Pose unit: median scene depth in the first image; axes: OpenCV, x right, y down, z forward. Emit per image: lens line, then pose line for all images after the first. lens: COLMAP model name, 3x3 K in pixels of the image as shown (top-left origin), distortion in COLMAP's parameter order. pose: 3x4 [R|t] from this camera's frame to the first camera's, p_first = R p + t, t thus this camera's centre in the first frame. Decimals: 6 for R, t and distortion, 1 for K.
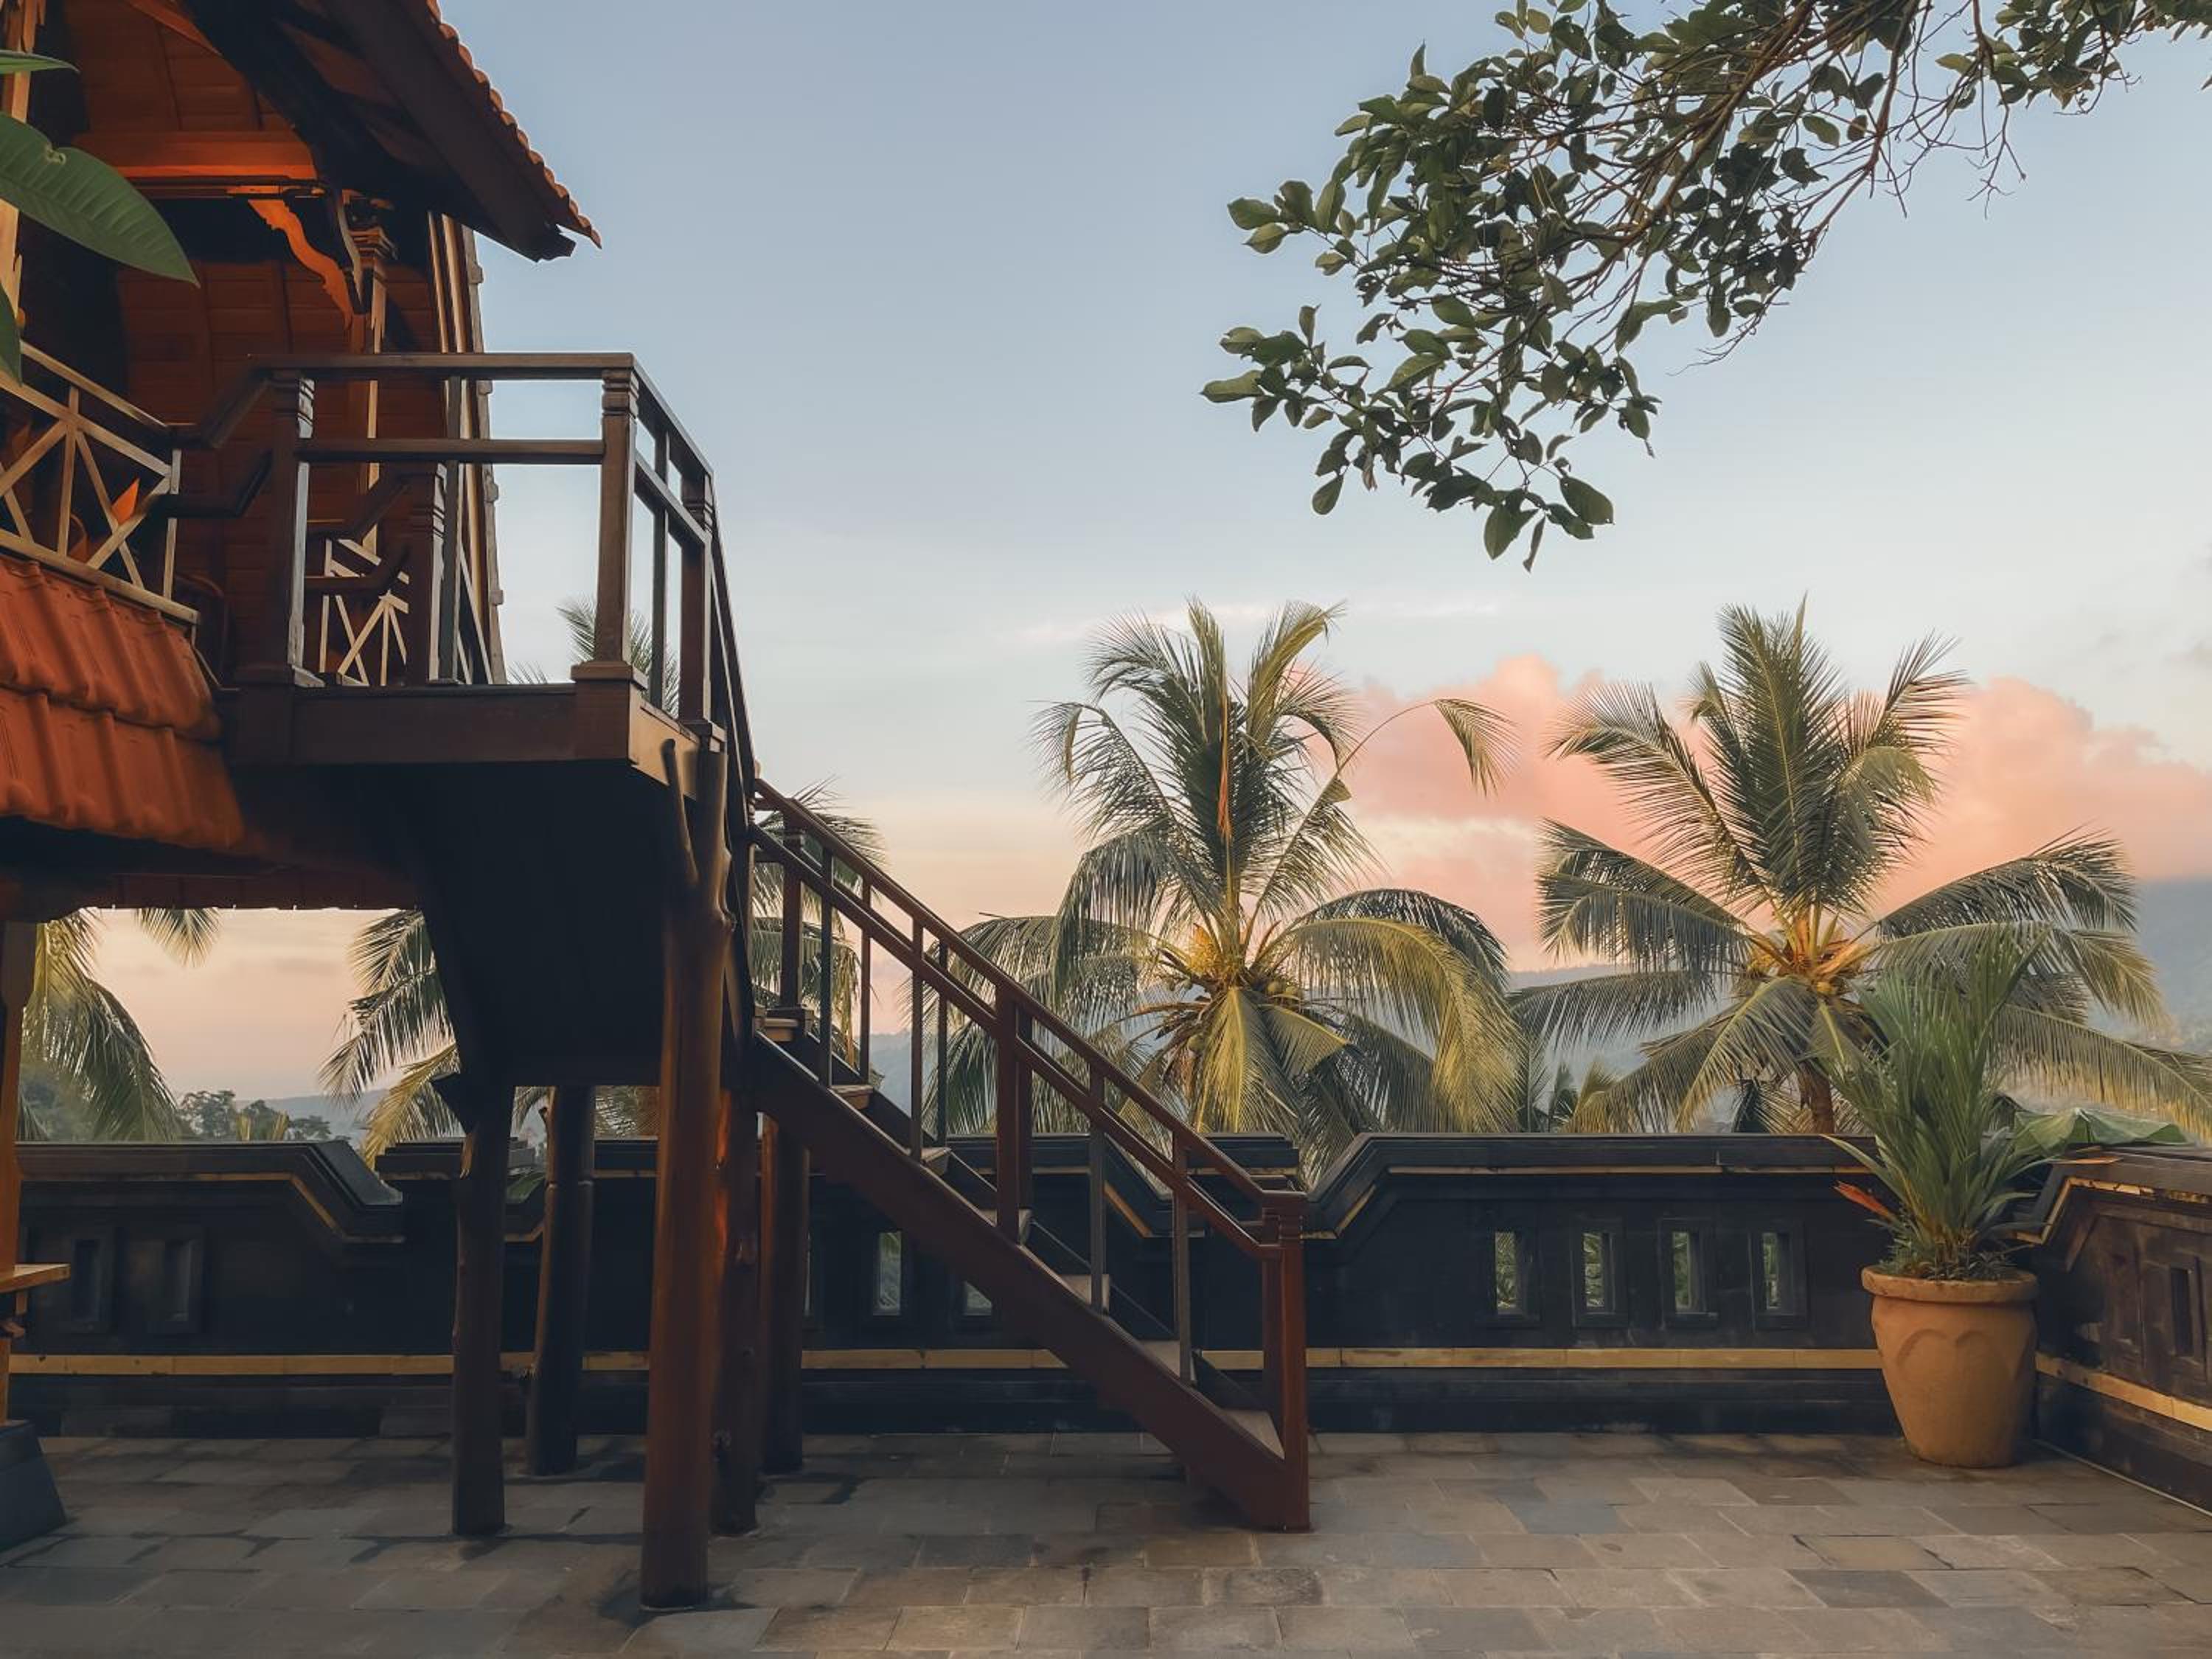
lens RADIAL K [[1713.0, 0, 1106.0], [0, 1713.0, 829.5], [0, 0, 1]] dist [0.070630, -0.098372]
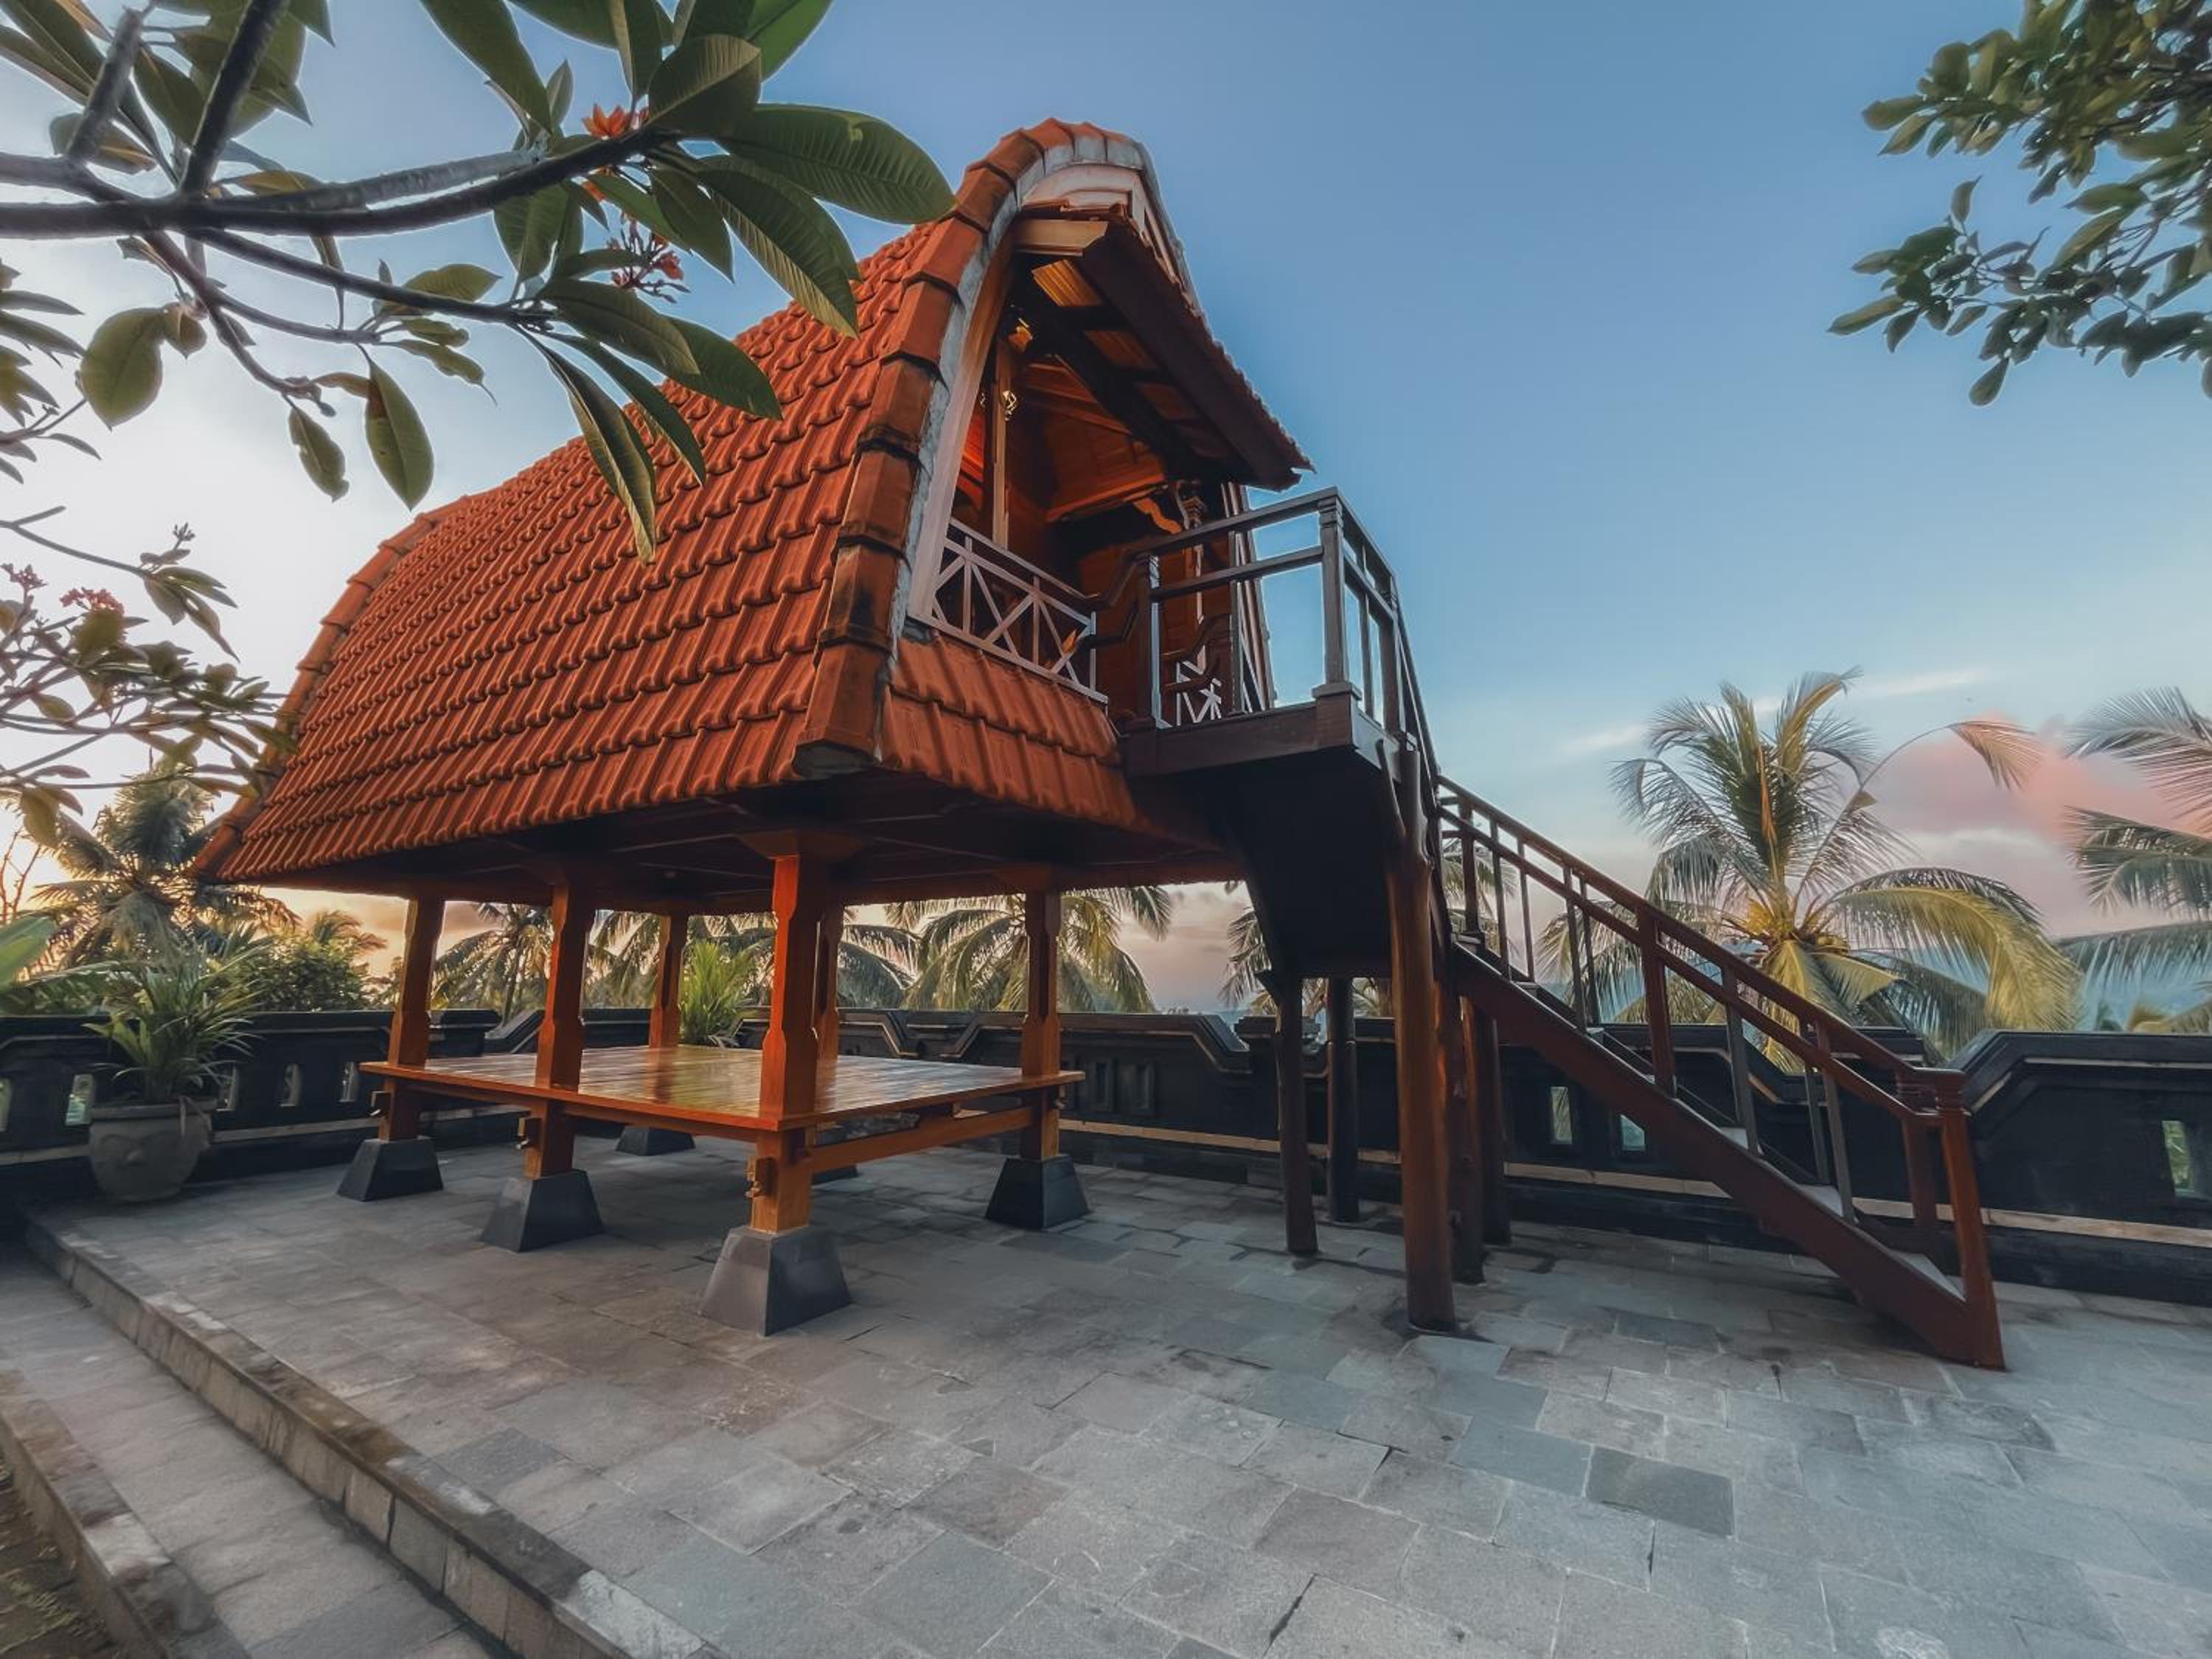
lens RADIAL K [[890.9, 0, 1104.9], [0, 890.9, 825.3], [0, 0, 1]] dist [-0.003038, -0.000288]
pose [[0.849294, -0.087702, -0.520585, -0.048652], [0.056817, 0.995561, -0.075028, 0.056941], [0.524854, 0.034143, 0.850507, 0.175814]]
